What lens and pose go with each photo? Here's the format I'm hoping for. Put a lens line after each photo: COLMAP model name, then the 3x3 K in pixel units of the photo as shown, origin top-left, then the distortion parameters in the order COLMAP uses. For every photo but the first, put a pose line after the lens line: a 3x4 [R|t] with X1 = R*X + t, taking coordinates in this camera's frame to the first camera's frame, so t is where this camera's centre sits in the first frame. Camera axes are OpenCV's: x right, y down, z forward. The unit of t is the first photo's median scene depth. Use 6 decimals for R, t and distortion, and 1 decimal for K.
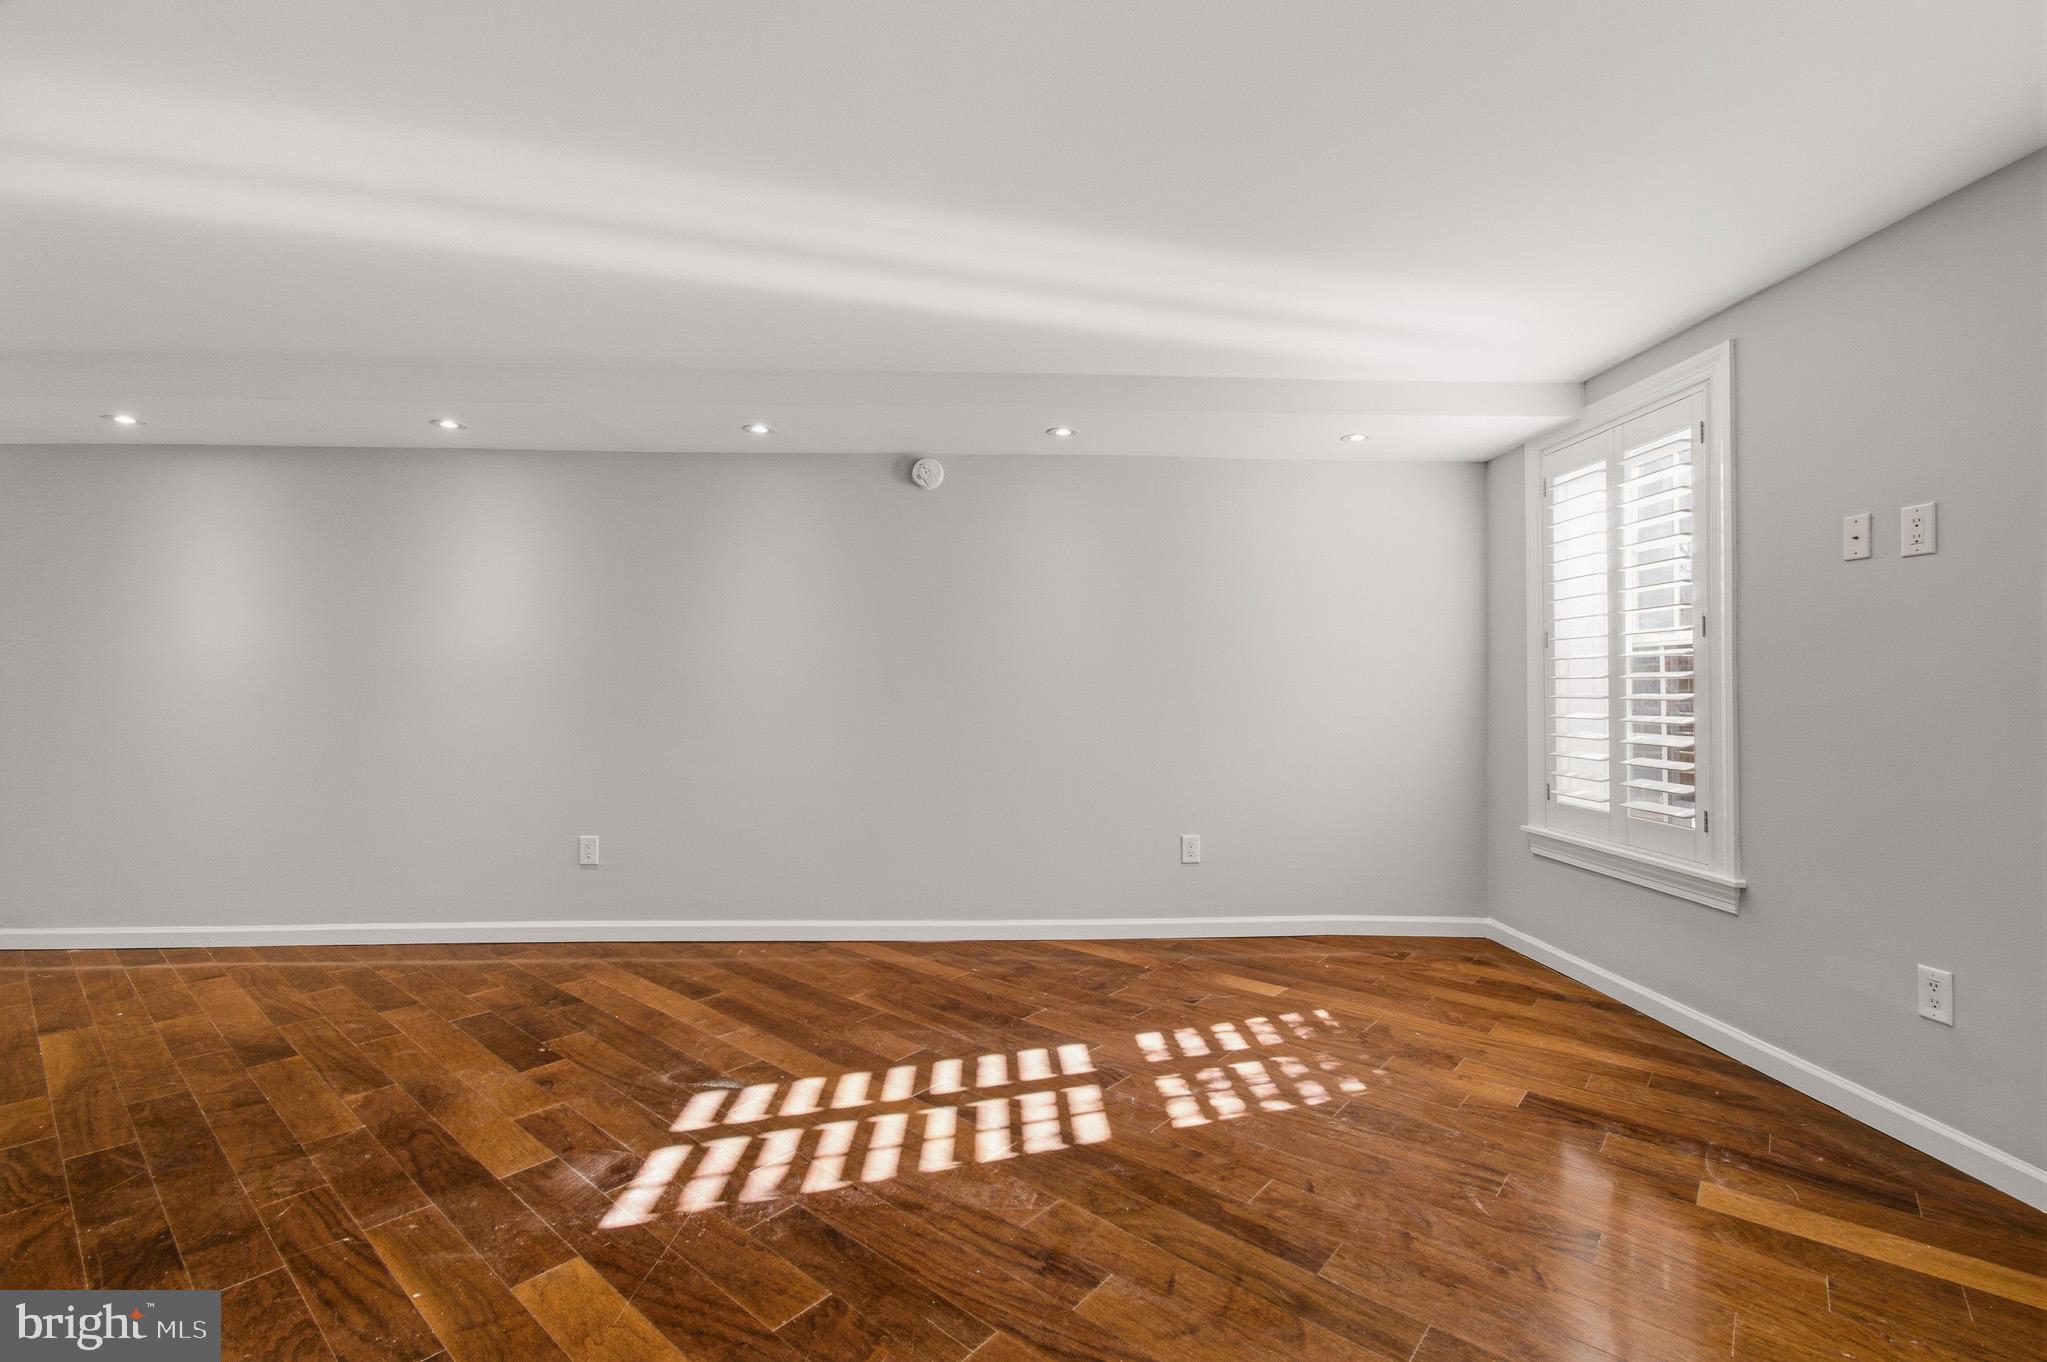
lens RADIAL K [[905.5, 0, 1033.0], [0, 905.5, 686.6], [0, 0, 1]] dist [-0.017151, 0.010709]
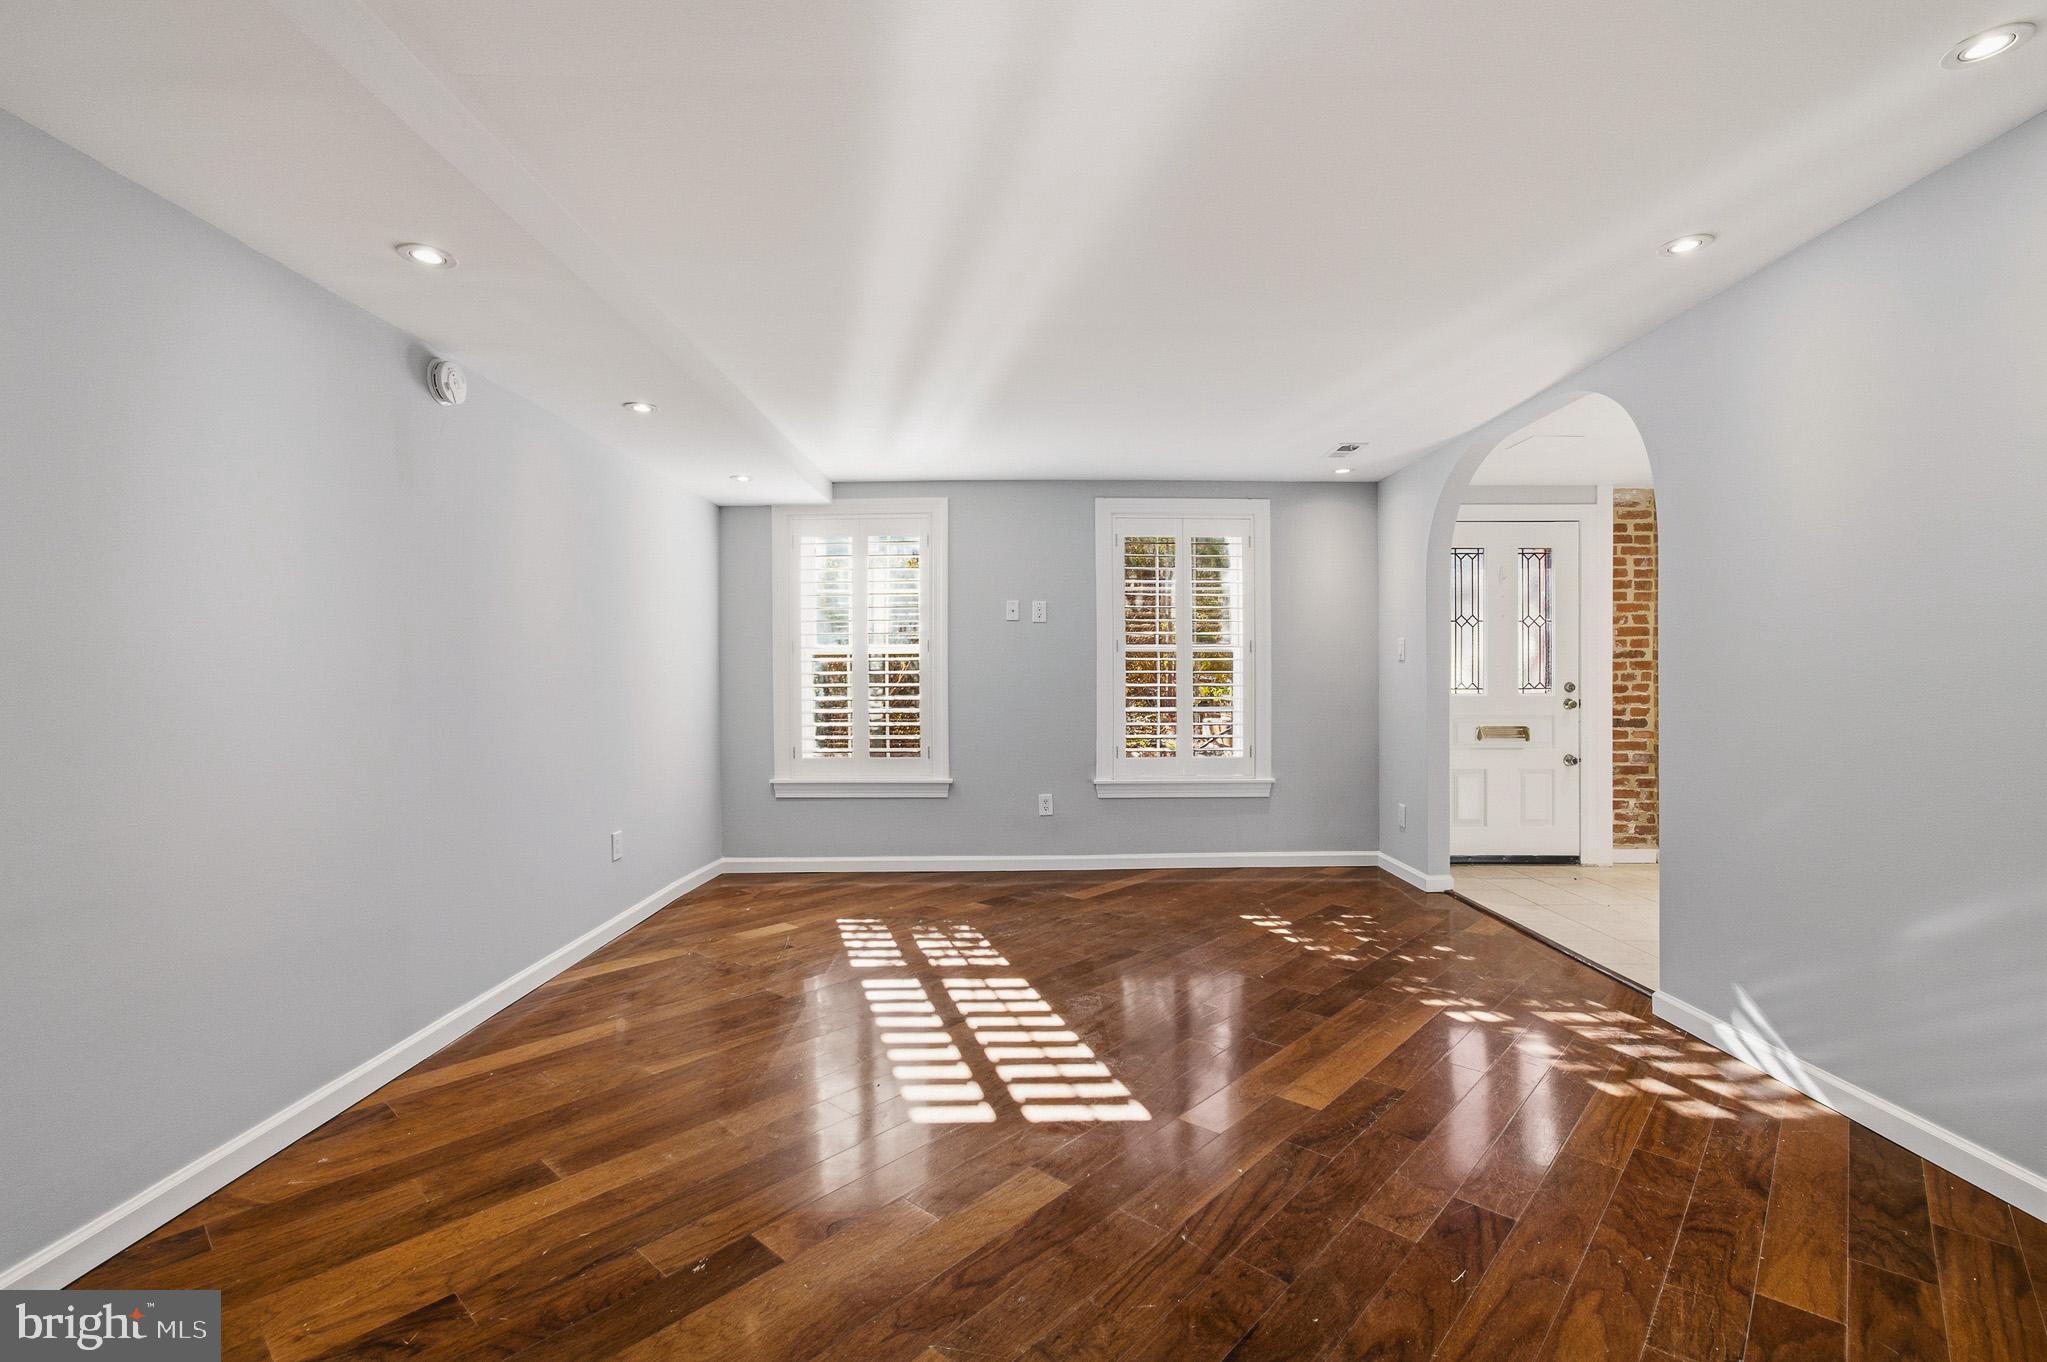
lens RADIAL K [[905.5, 0, 1027.6], [0, 905.5, 677.2], [0, 0, 1]] dist [-0.017151, 0.010709]
pose [[0.049237, -0.002569, 0.998784, -1.151815], [0.007089, 0.999972, 0.002223, -0.006894], [-0.998762, 0.006971, 0.049254, 0.738524]]
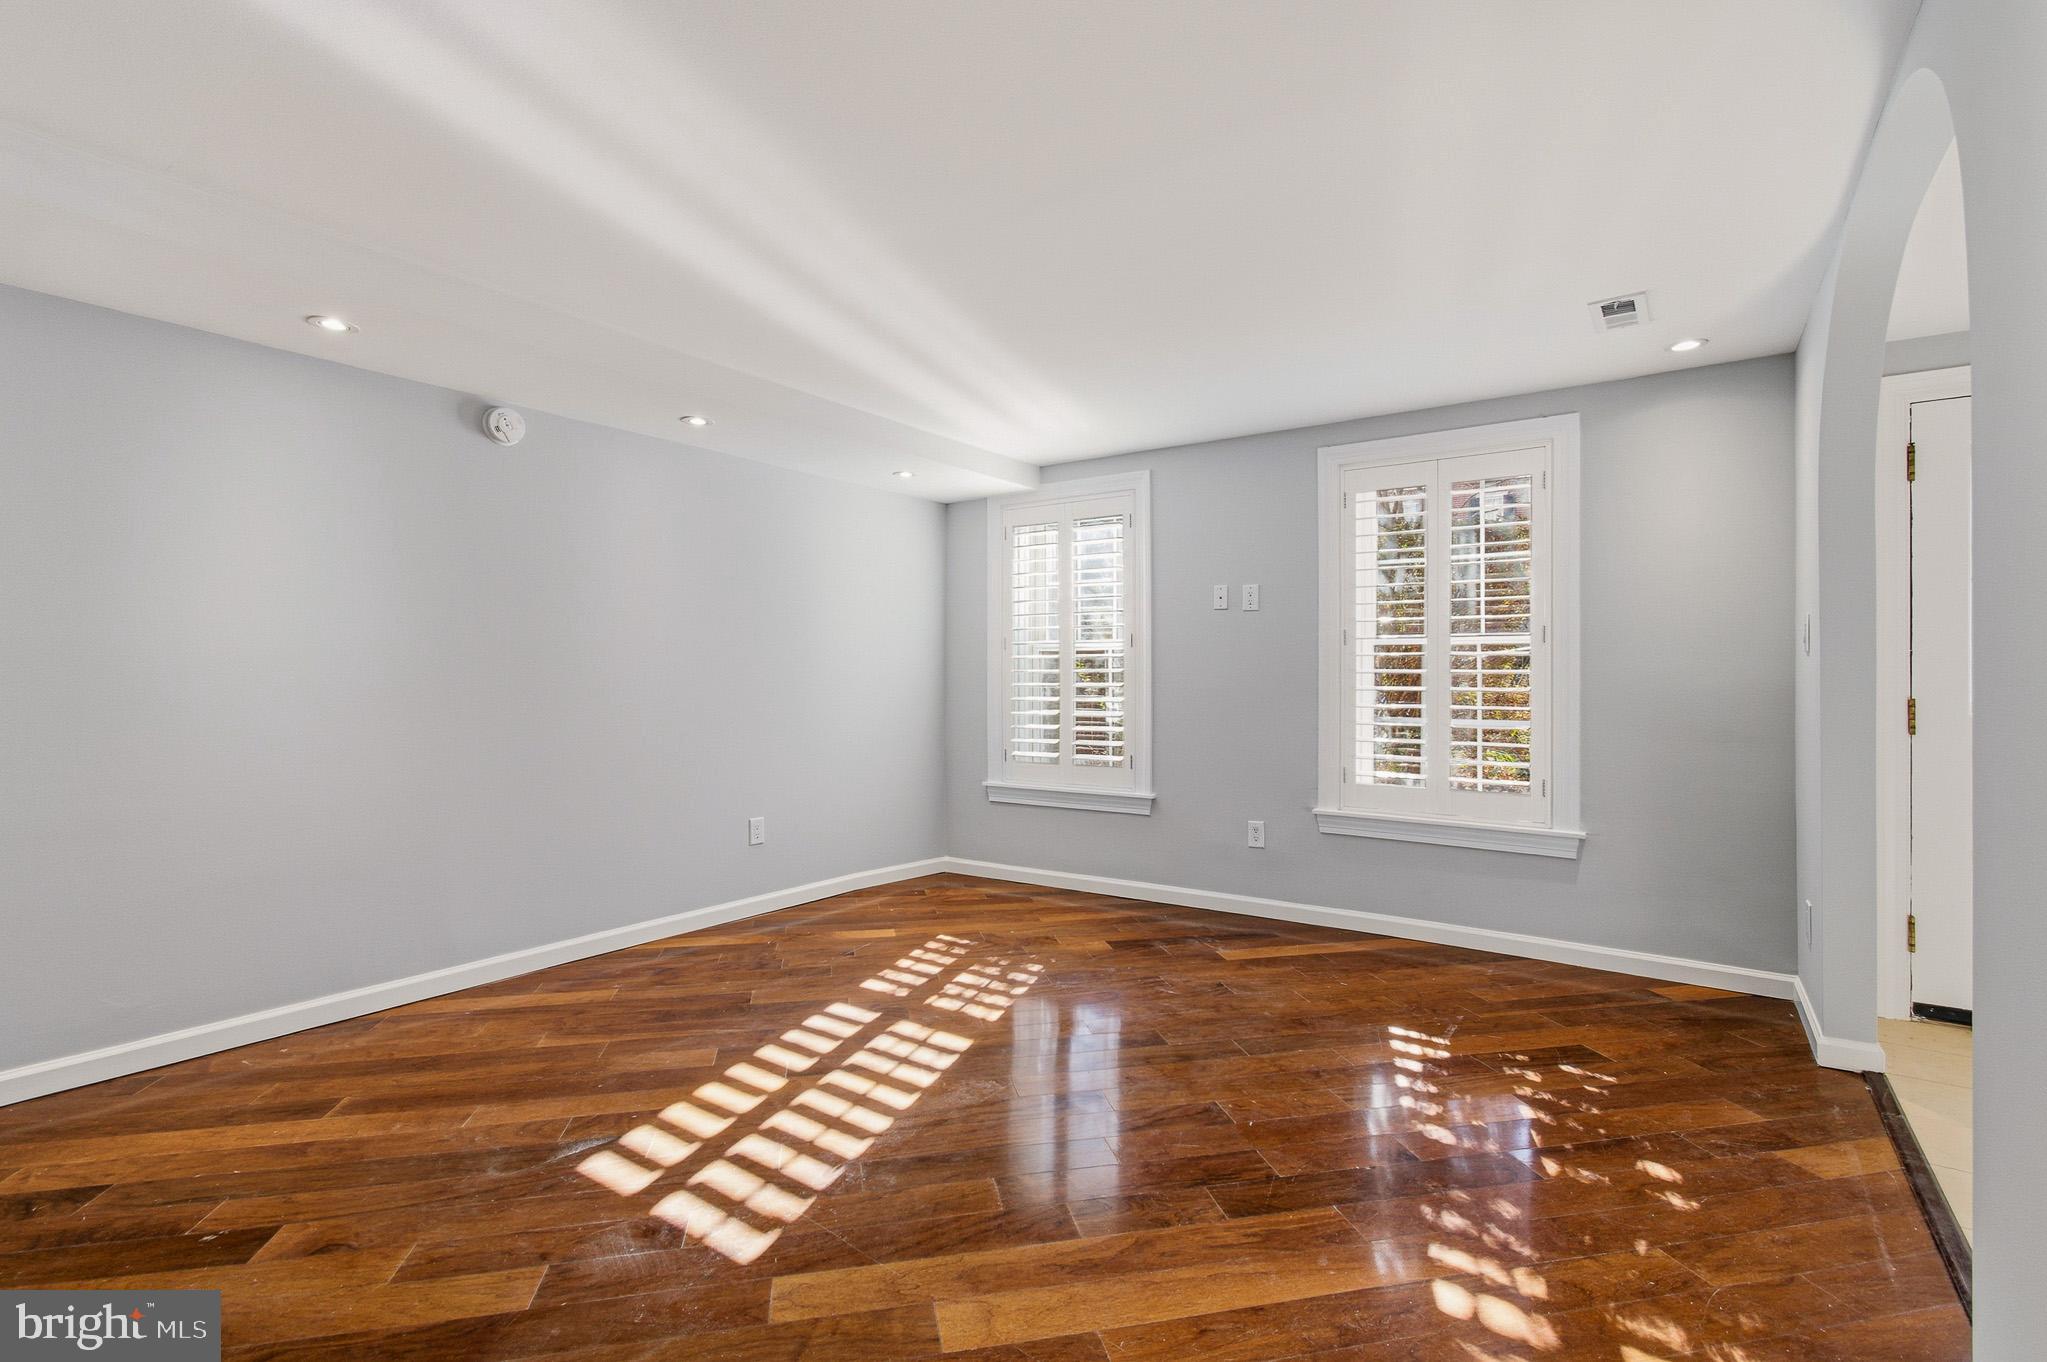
lens RADIAL K [[905.5, 0, 1031.4], [0, 905.5, 680.6], [0, 0, 1]] dist [-0.017151, 0.010709]
pose [[0.621308, -0.003185, 0.783560, -0.679261], [-0.001005, 0.999988, 0.004862, -0.004321], [-0.783566, -0.003808, 0.621297, 0.129565]]
